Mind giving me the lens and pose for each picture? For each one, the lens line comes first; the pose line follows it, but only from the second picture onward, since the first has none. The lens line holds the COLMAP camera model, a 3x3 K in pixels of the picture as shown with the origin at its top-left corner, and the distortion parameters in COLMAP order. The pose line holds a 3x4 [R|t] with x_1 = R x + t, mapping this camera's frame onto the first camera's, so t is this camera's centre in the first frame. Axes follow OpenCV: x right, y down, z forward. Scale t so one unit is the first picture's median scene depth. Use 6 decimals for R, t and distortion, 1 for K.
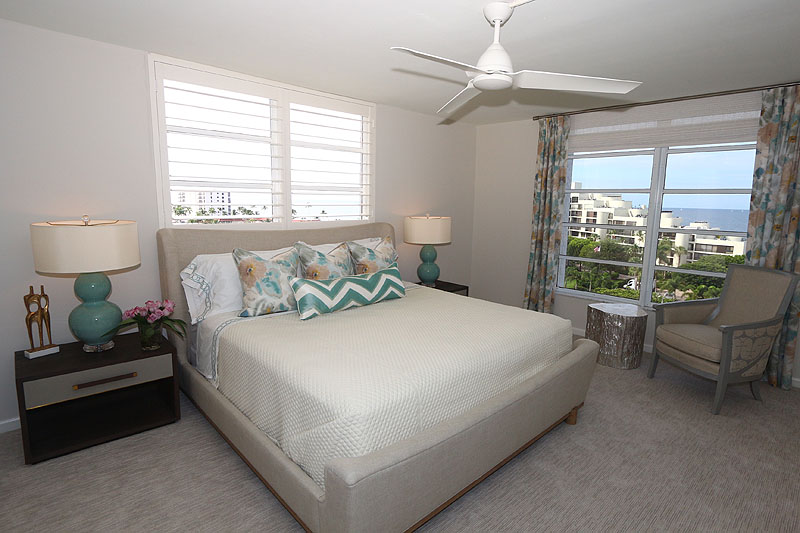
lens RADIAL K [[429.3, 0, 400.0], [0, 429.3, 266.5], [0, 0, 1]] dist [-0.040255, 0.000623]
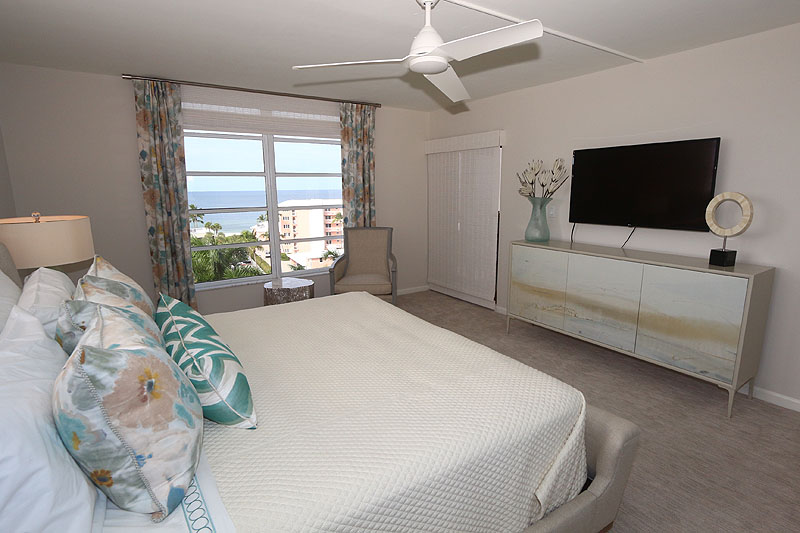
lens RADIAL K [[419.6, 0, 400.0], [0, 419.6, 266.5], [0, 0, 1]] dist [-0.007677, 0.000626]
pose [[0.129529, -0.202379, 0.970703, -0.483116], [0.158757, 0.970554, 0.181164, -0.091019], [-0.978784, 0.130640, 0.157844, 0.533386]]
